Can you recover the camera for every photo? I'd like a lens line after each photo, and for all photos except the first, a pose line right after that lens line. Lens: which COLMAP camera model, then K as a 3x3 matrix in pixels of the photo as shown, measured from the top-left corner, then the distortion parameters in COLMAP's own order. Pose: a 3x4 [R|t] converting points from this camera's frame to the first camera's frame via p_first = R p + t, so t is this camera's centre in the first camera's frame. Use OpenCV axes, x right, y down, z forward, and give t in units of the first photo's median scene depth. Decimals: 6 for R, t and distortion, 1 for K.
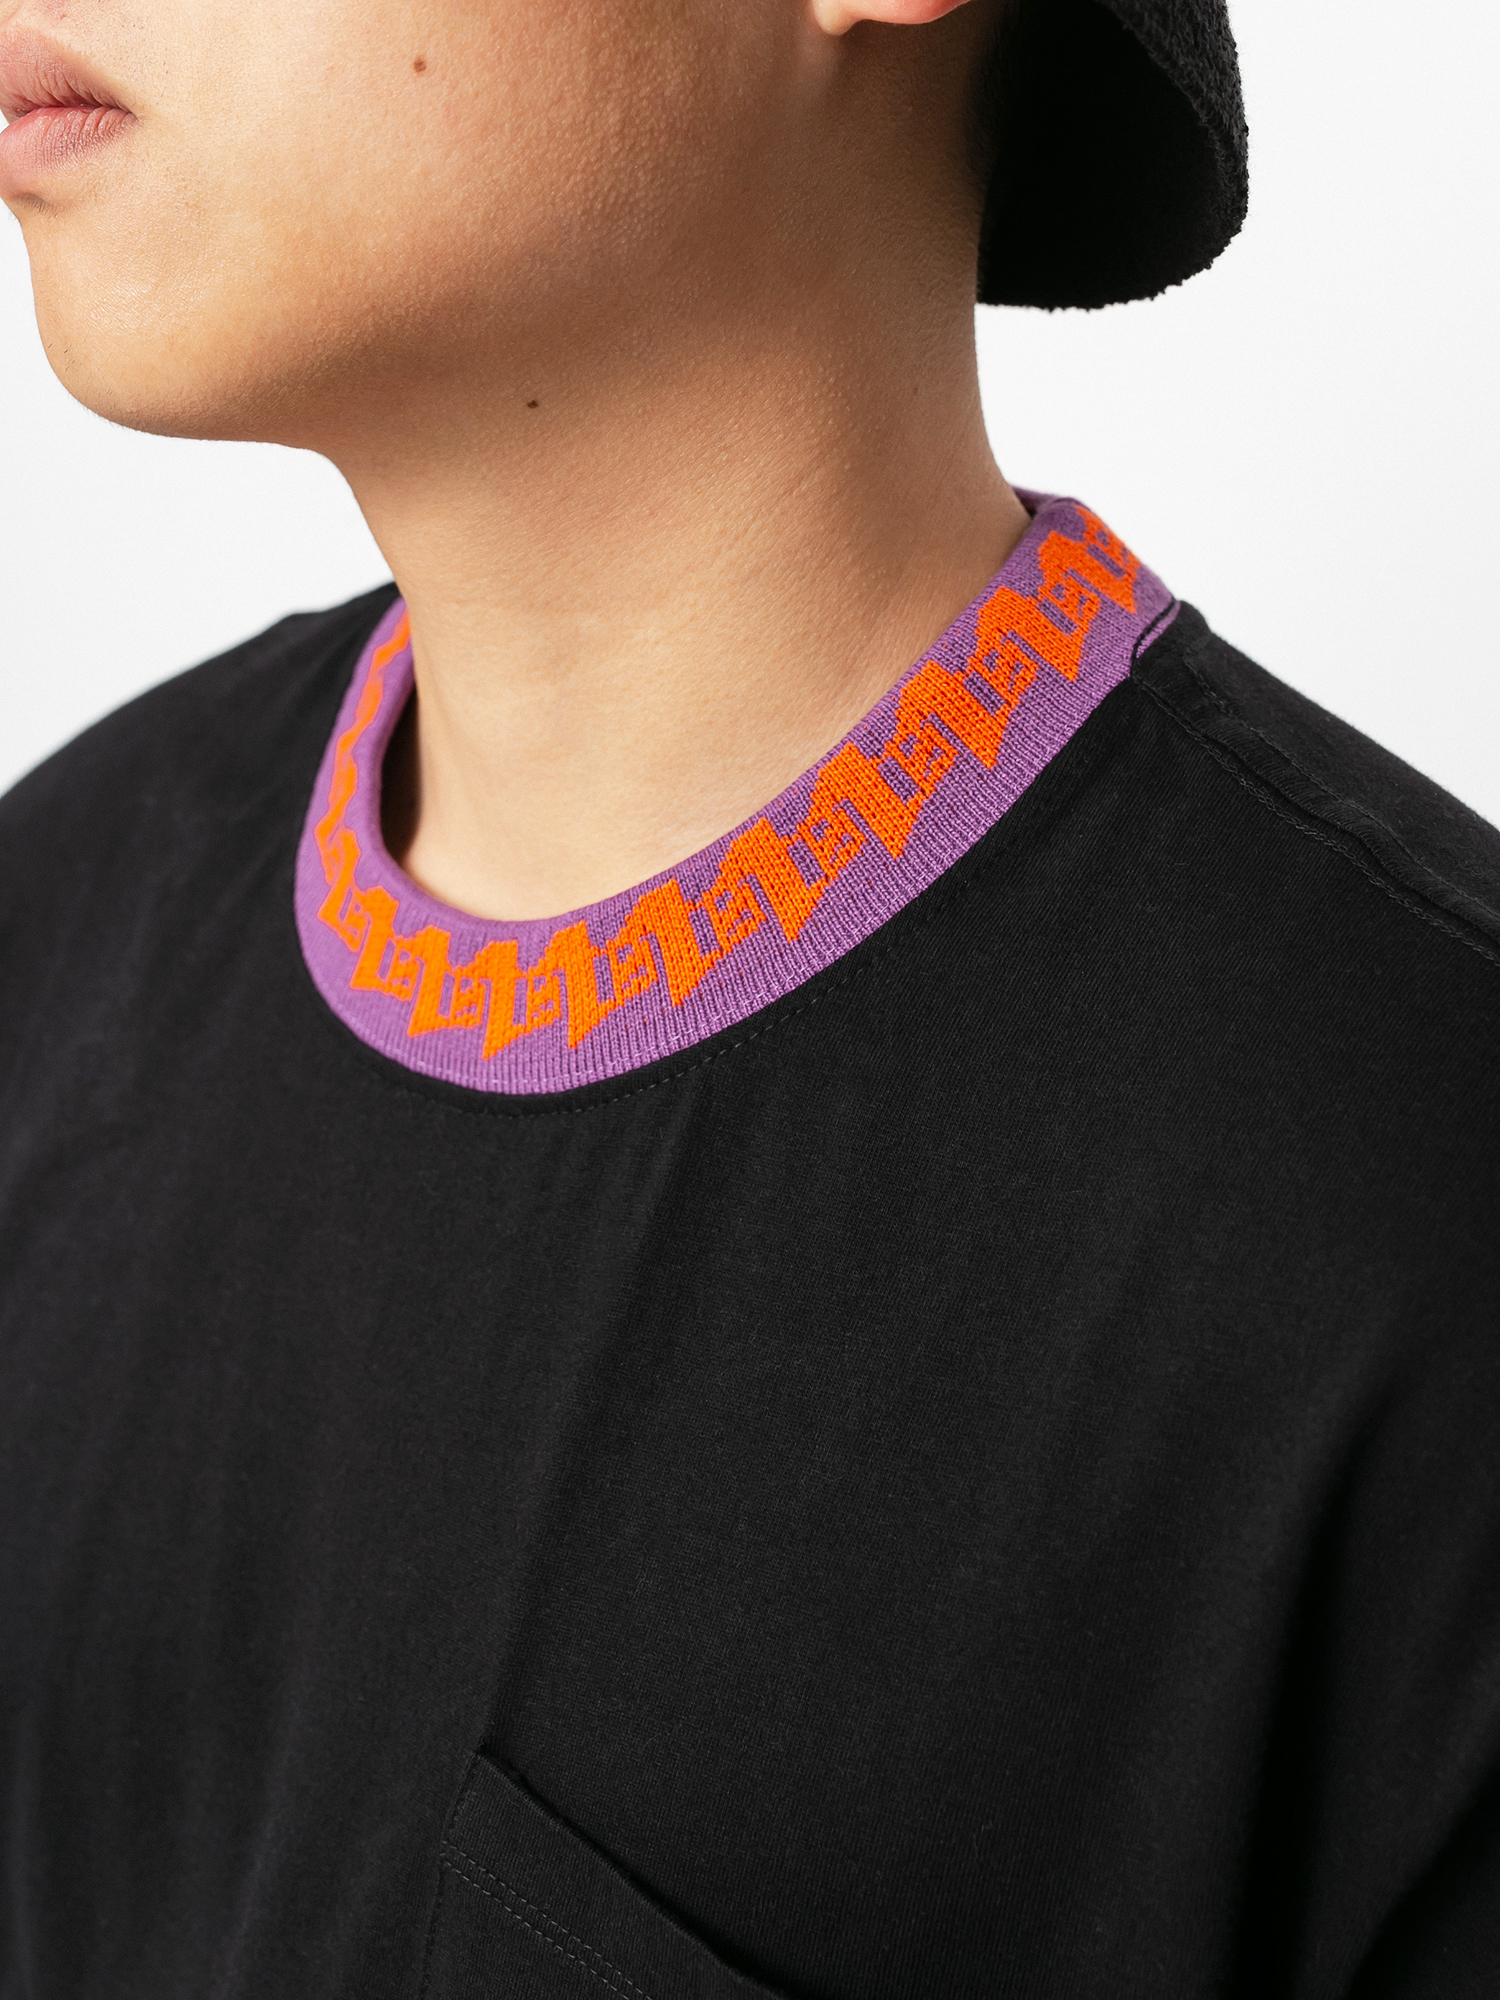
lens RADIAL K [[3009.9, 0, 750.0], [0, 3009.9, 1000.0], [0, 0, 1]] dist [-0.060462, -0.072577]
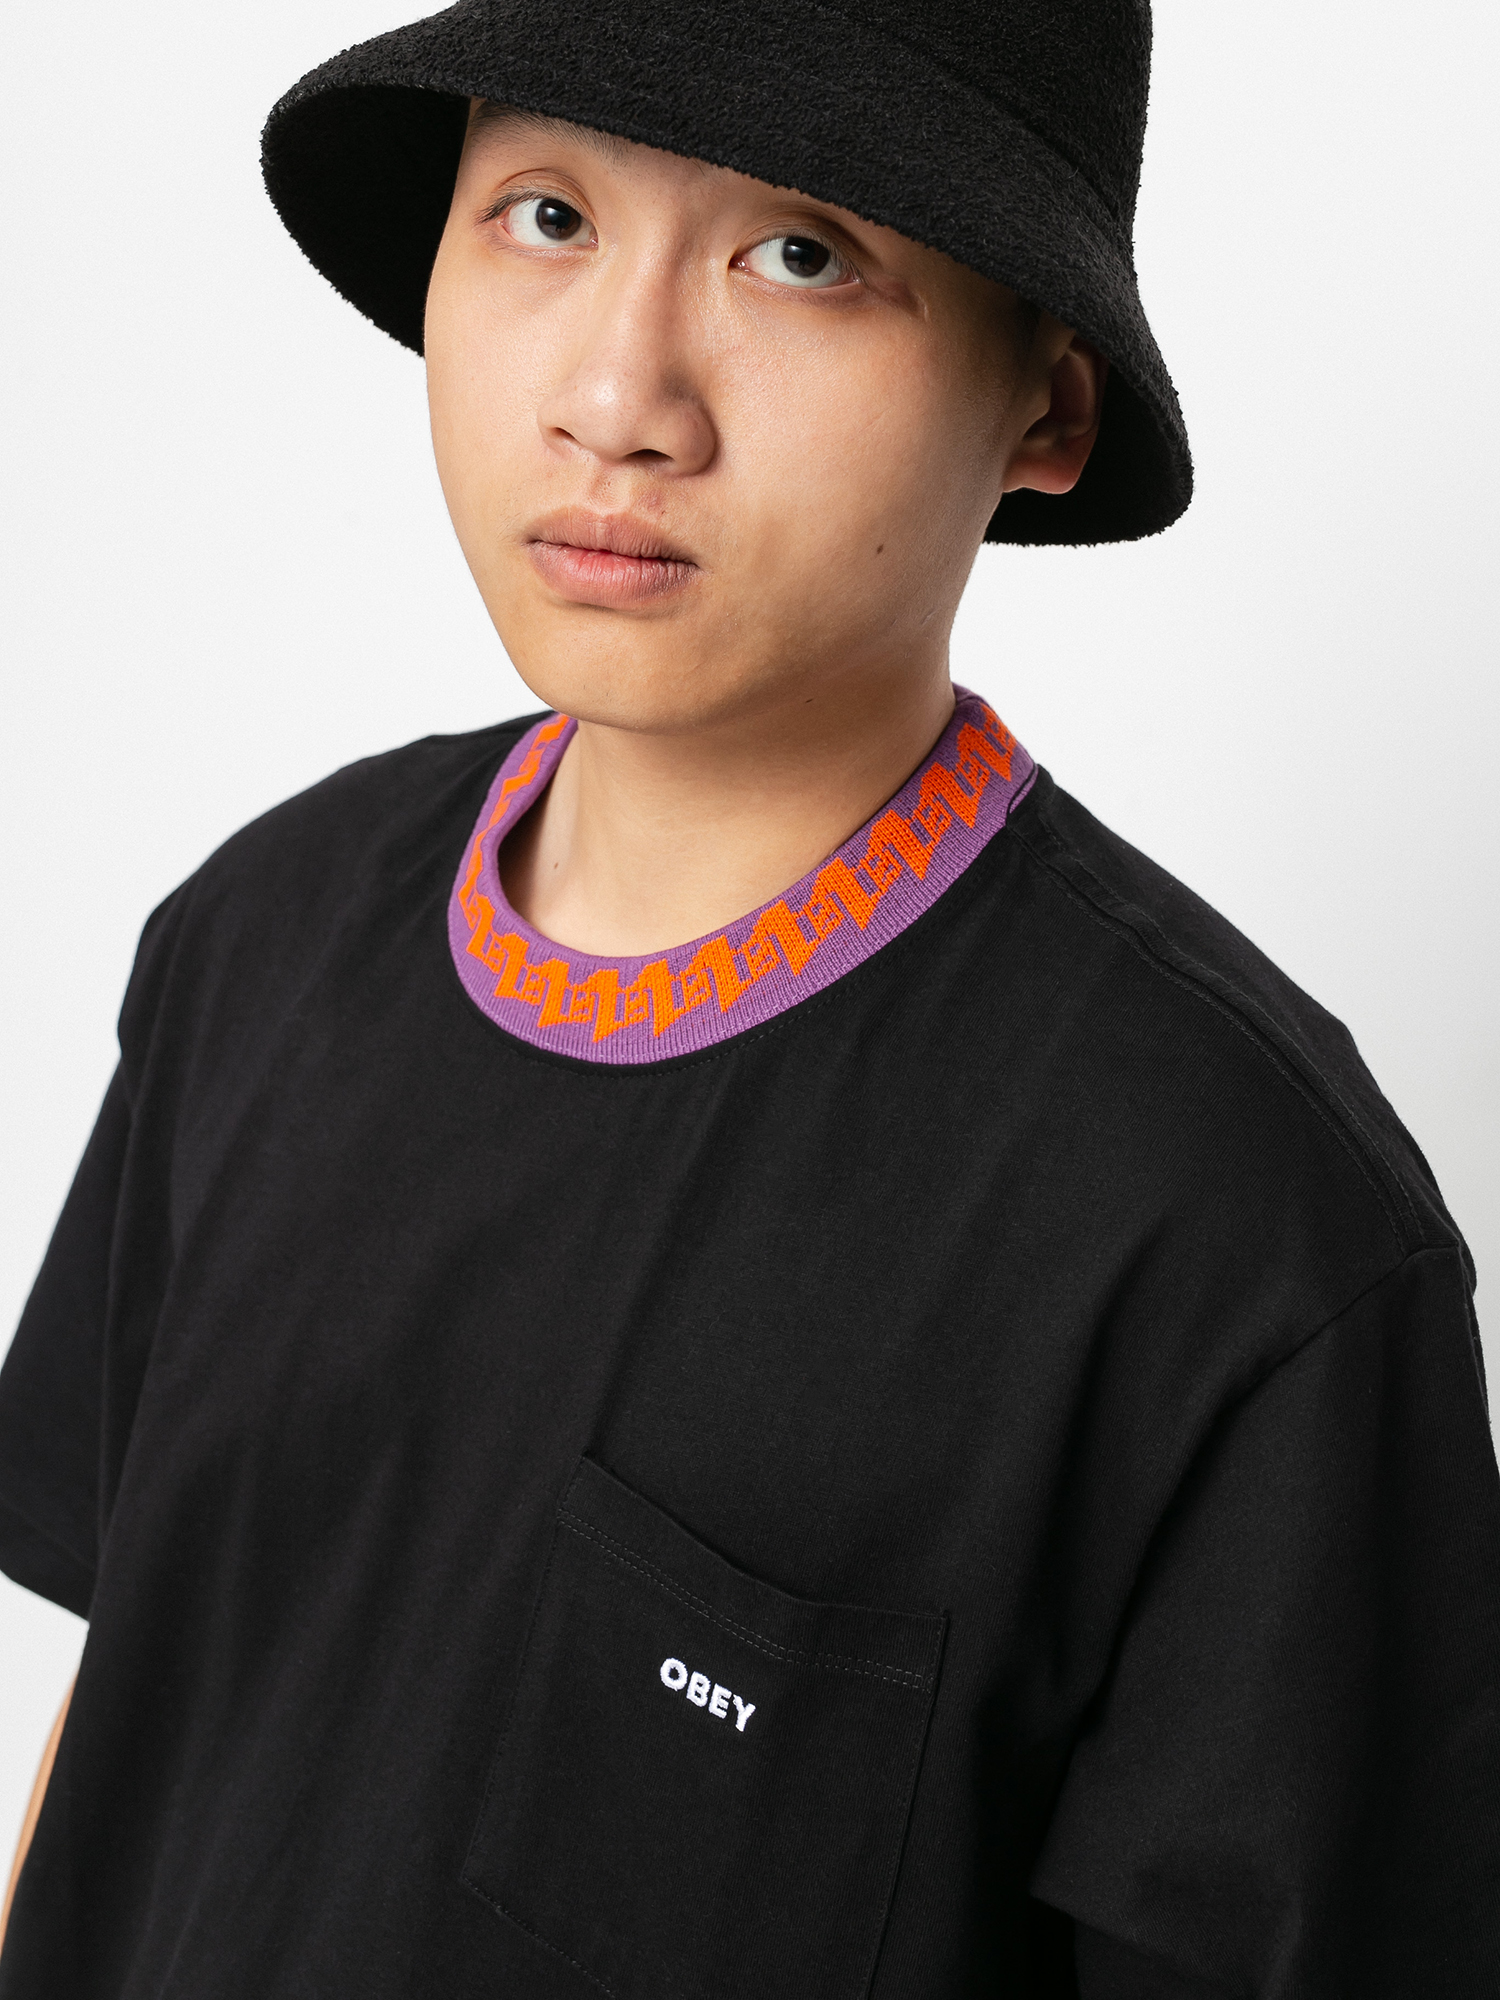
lens RADIAL K [[3009.9, 0, 750.0], [0, 3009.9, 1000.0], [0, 0, 1]] dist [-0.060462, -0.072577]
pose [[0.996730, 0.059840, 0.054306, -0.094495], [-0.057771, 0.997572, -0.038903, 0.055108], [-0.056502, 0.035639, 0.997766, -0.598021]]
